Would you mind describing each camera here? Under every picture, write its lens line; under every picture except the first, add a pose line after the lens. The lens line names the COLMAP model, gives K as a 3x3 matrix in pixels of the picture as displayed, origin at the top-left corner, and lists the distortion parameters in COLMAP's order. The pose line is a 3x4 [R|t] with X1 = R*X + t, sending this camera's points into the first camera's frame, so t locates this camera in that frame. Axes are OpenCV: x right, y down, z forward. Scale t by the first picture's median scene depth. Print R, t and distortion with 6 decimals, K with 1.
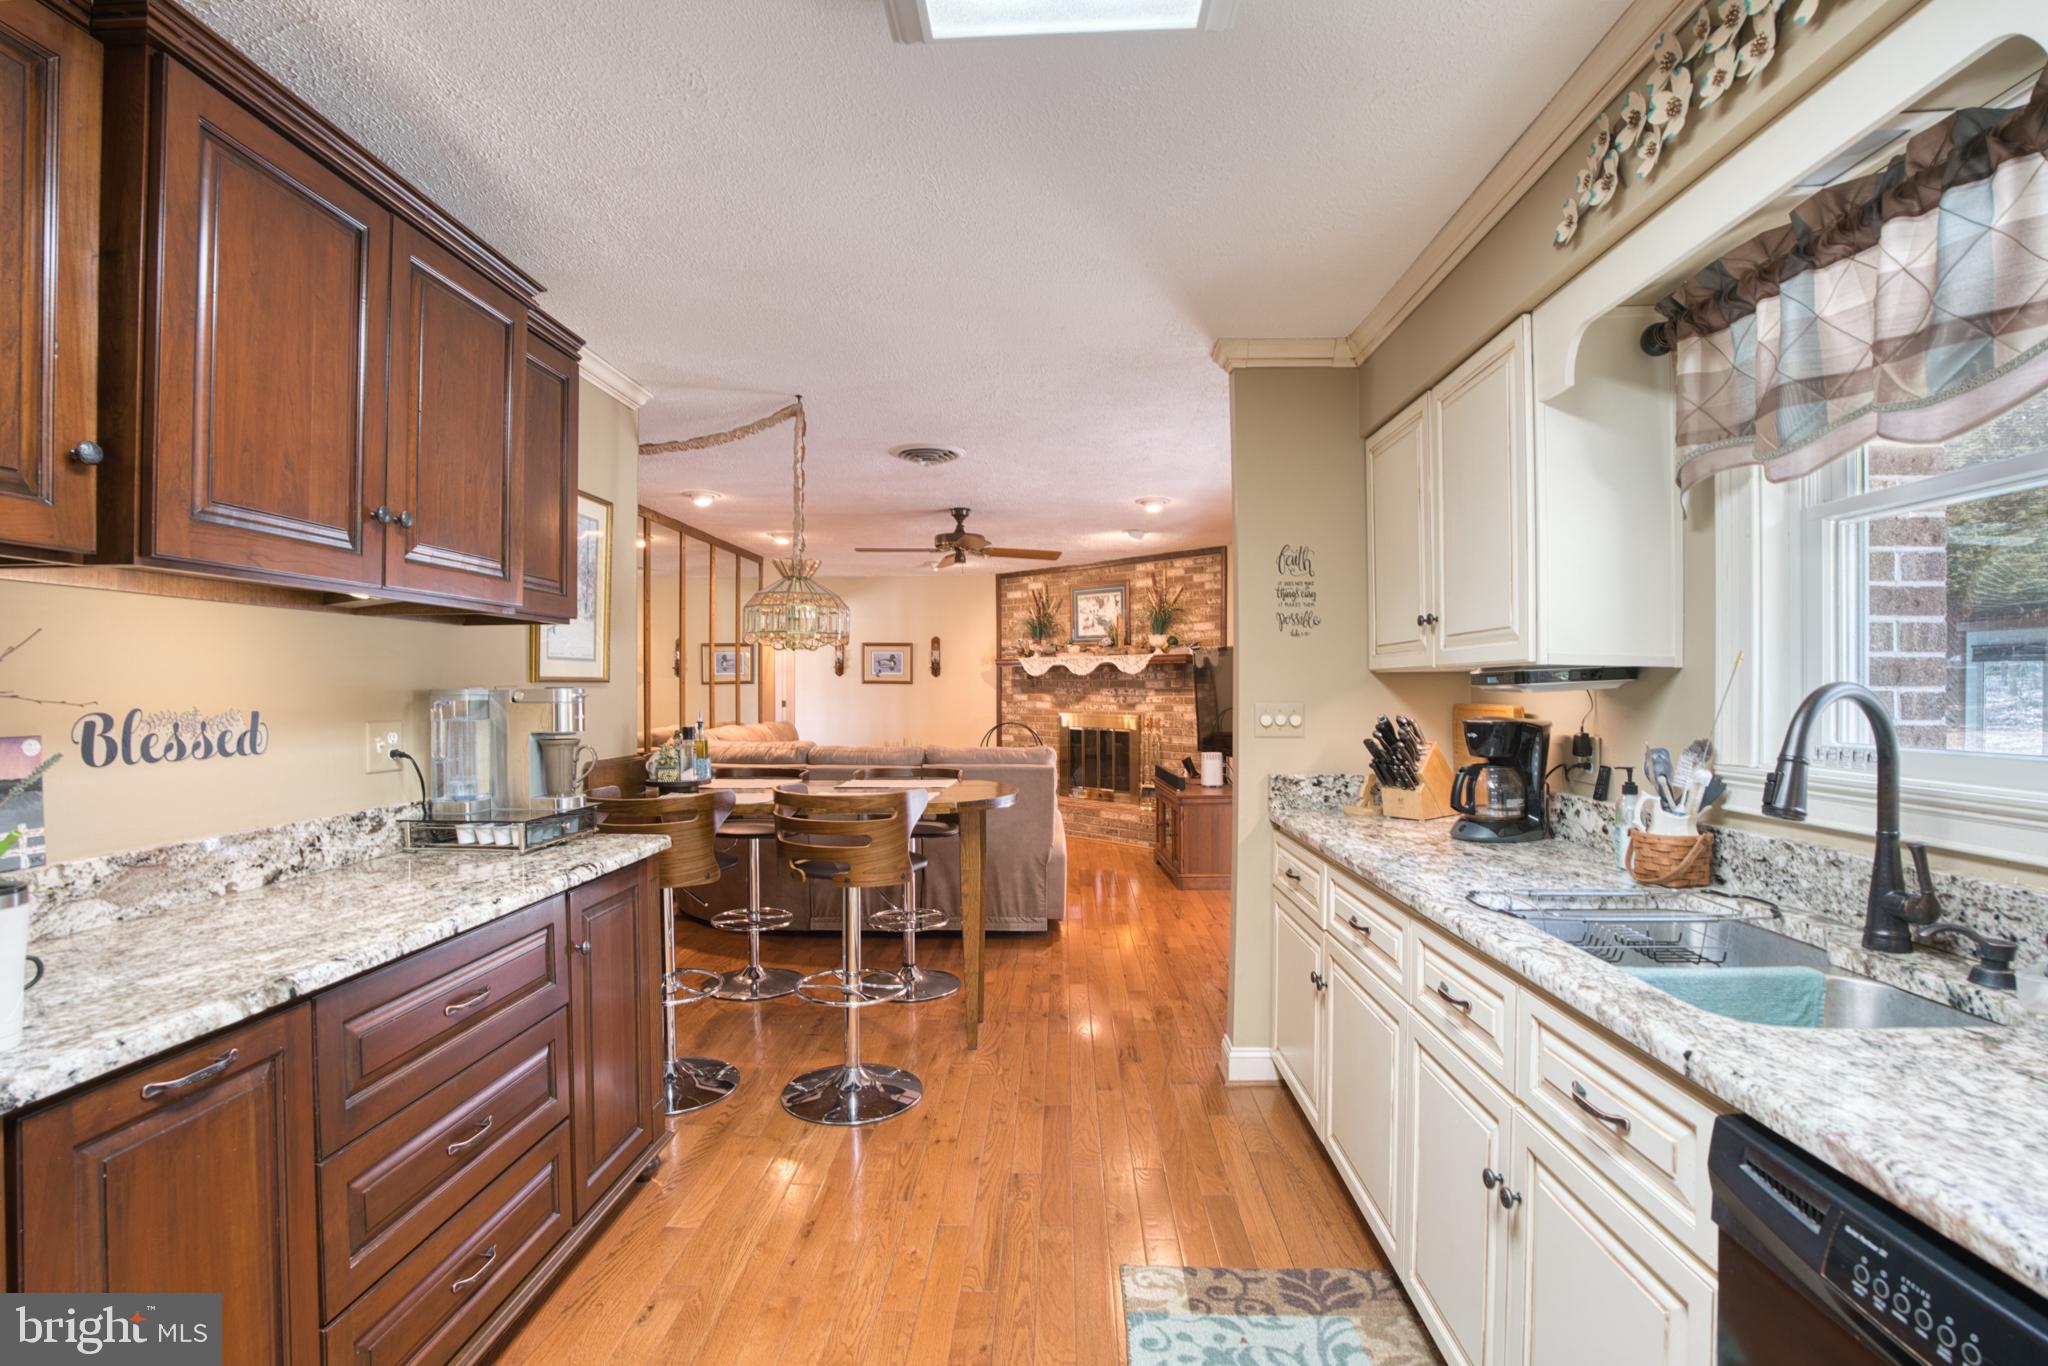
lens RADIAL K [[950.8, 0, 1006.4], [0, 950.8, 689.2], [0, 0, 1]] dist [-0.070402, 0.019065]
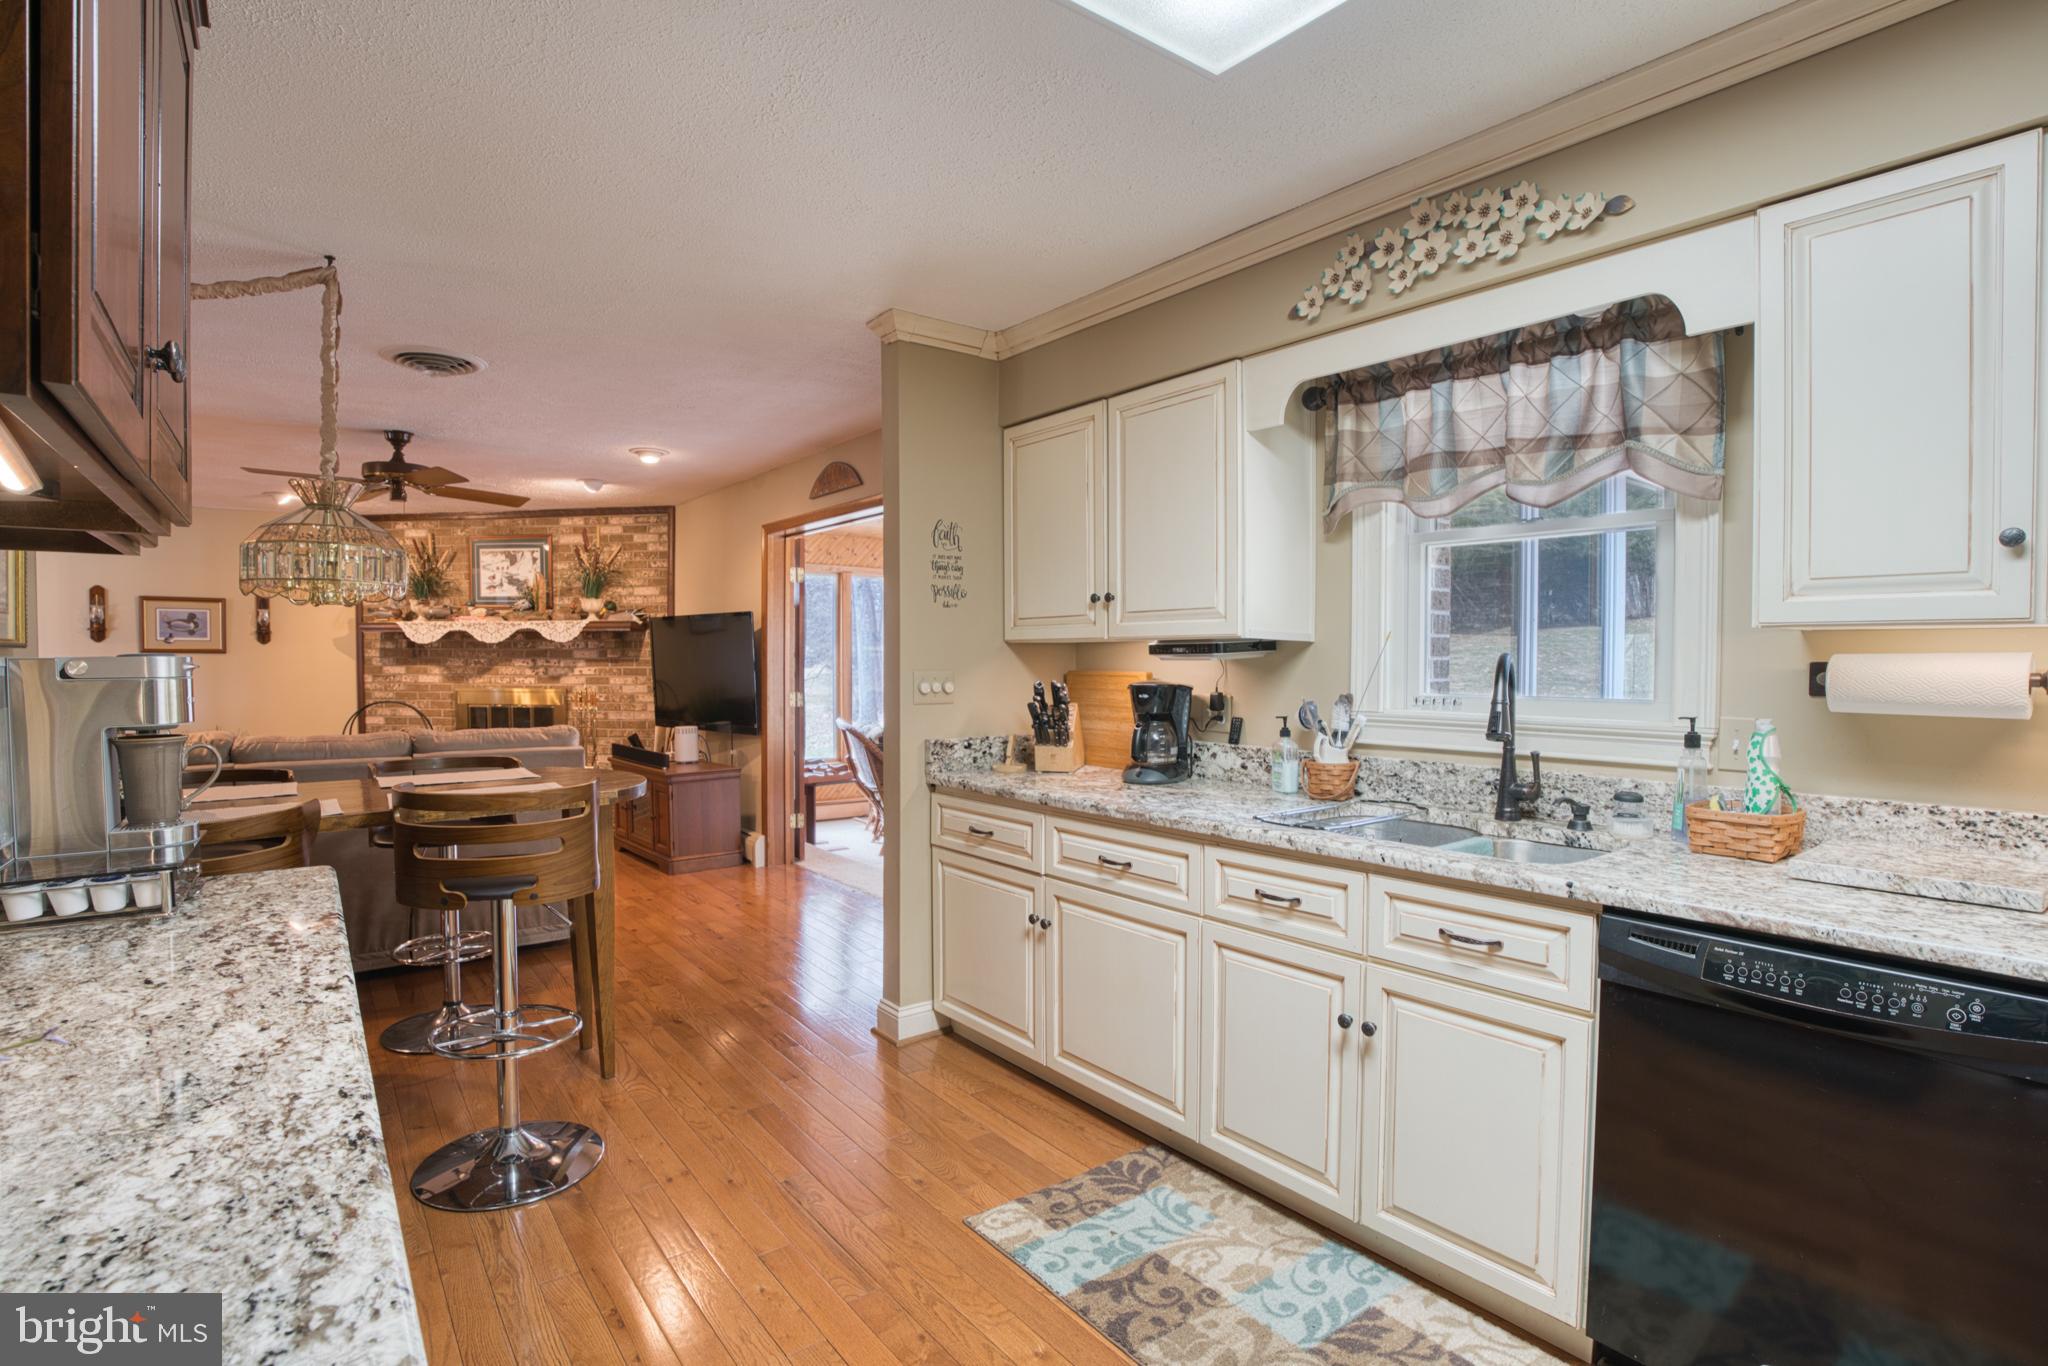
lens RADIAL K [[991.5, 0, 999.8], [0, 991.5, 690.2], [0, 0, 1]] dist [-0.061321, 0.005721]
pose [[0.767975, -0.019046, 0.640197, -0.462813], [-0.000438, 0.999542, 0.030262, 0.002809], [-0.640480, -0.023521, 0.767615, 0.141752]]
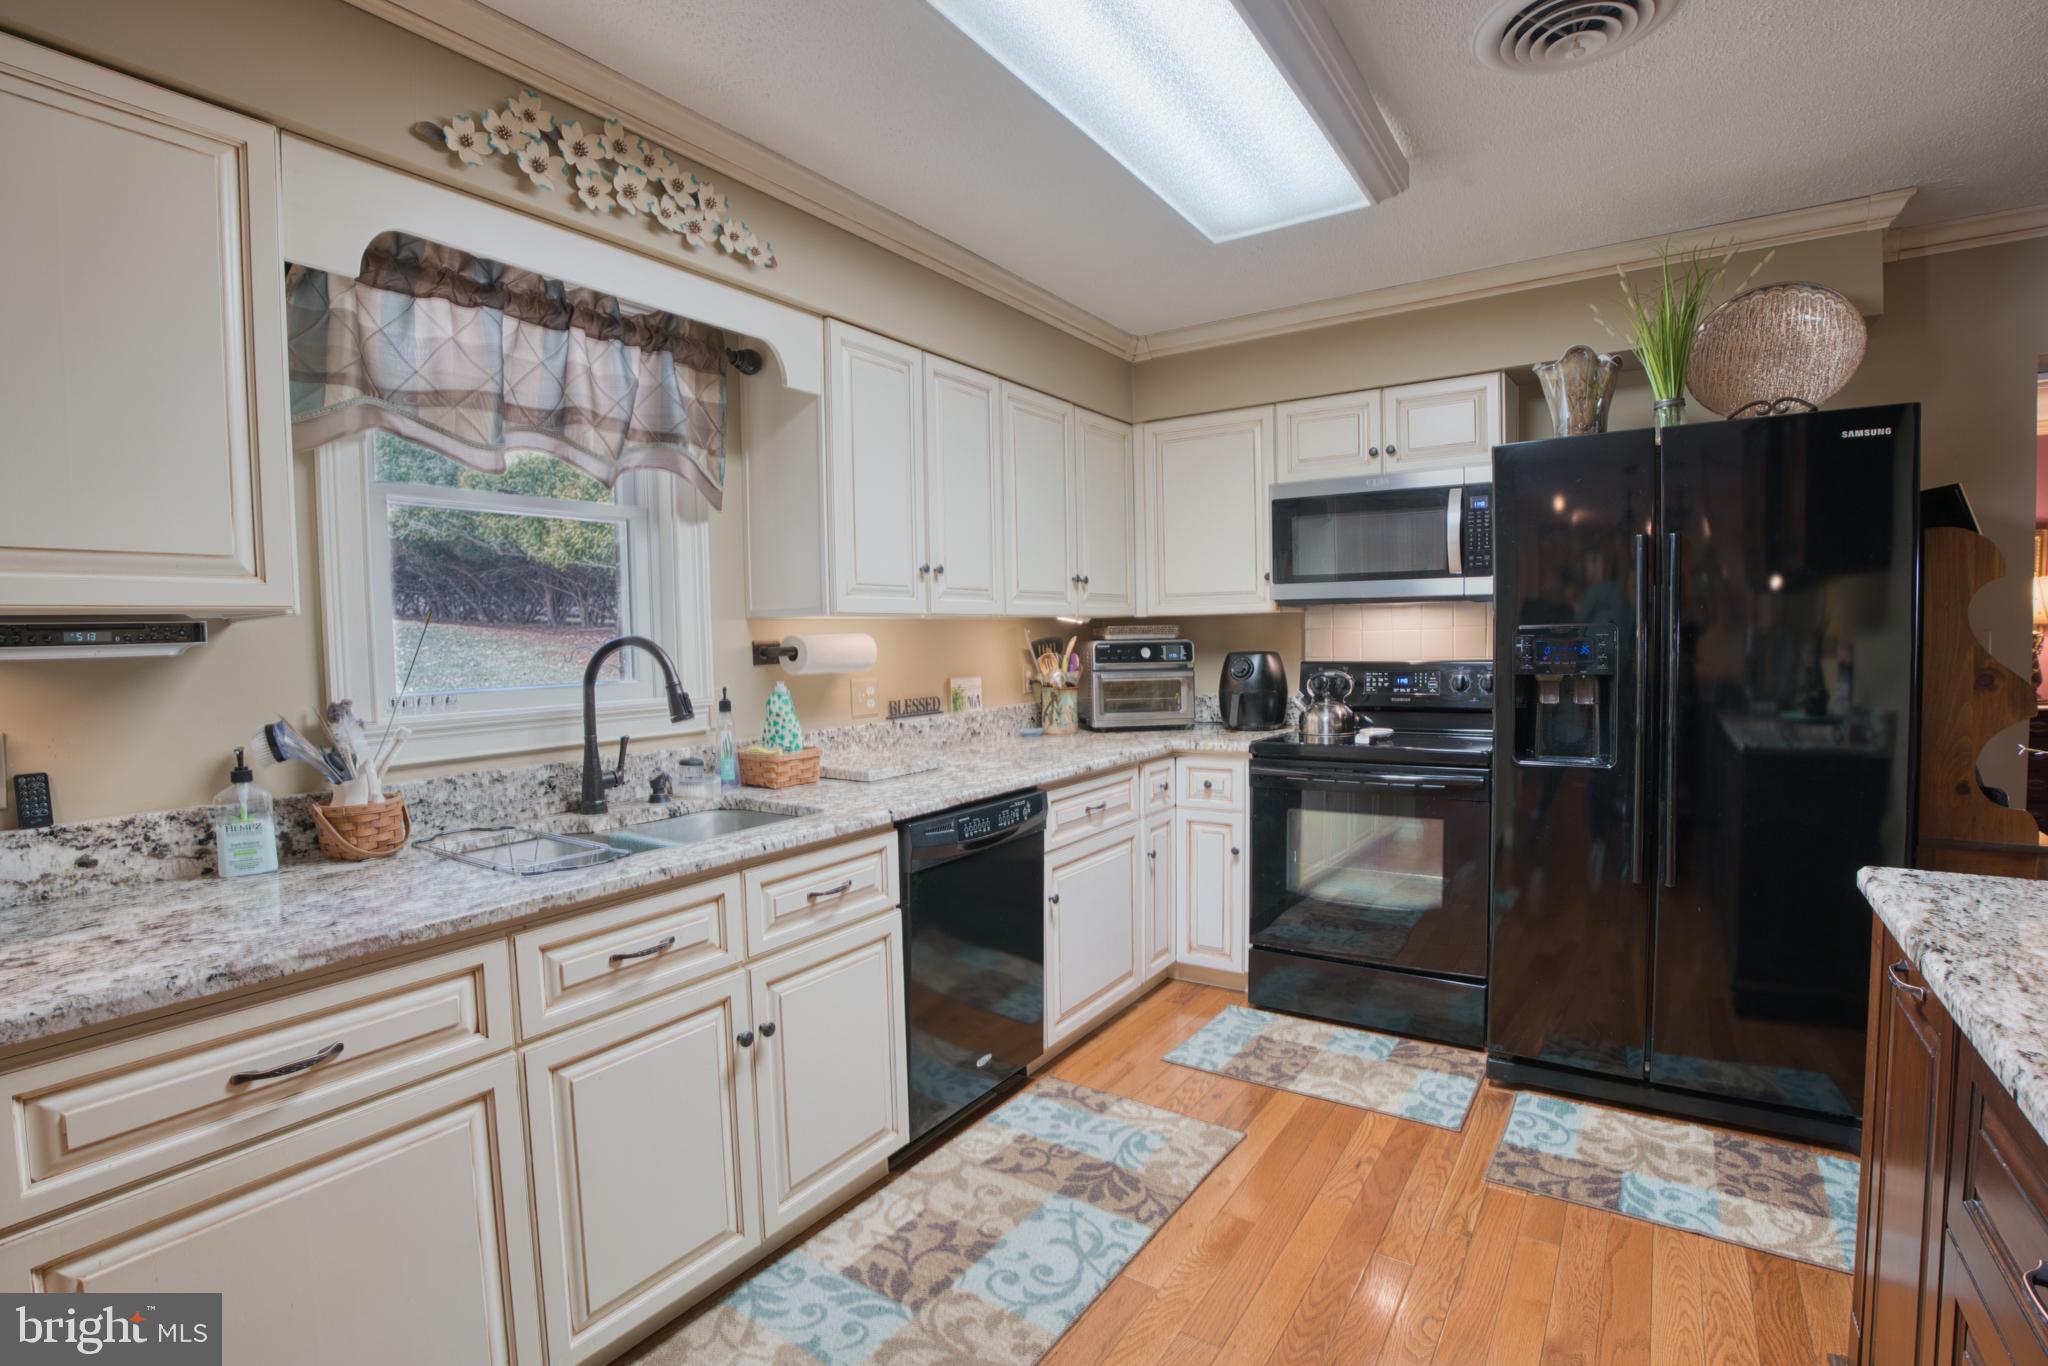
lens RADIAL K [[950.8, 0, 1059.0], [0, 950.8, 685.7], [0, 0, 1]] dist [-0.070402, 0.019065]
pose [[-0.871288, -0.007545, 0.490713, -0.266172], [0.021117, 0.998379, 0.052845, 0.004058], [-0.490317, 0.056406, -0.869717, 1.109178]]
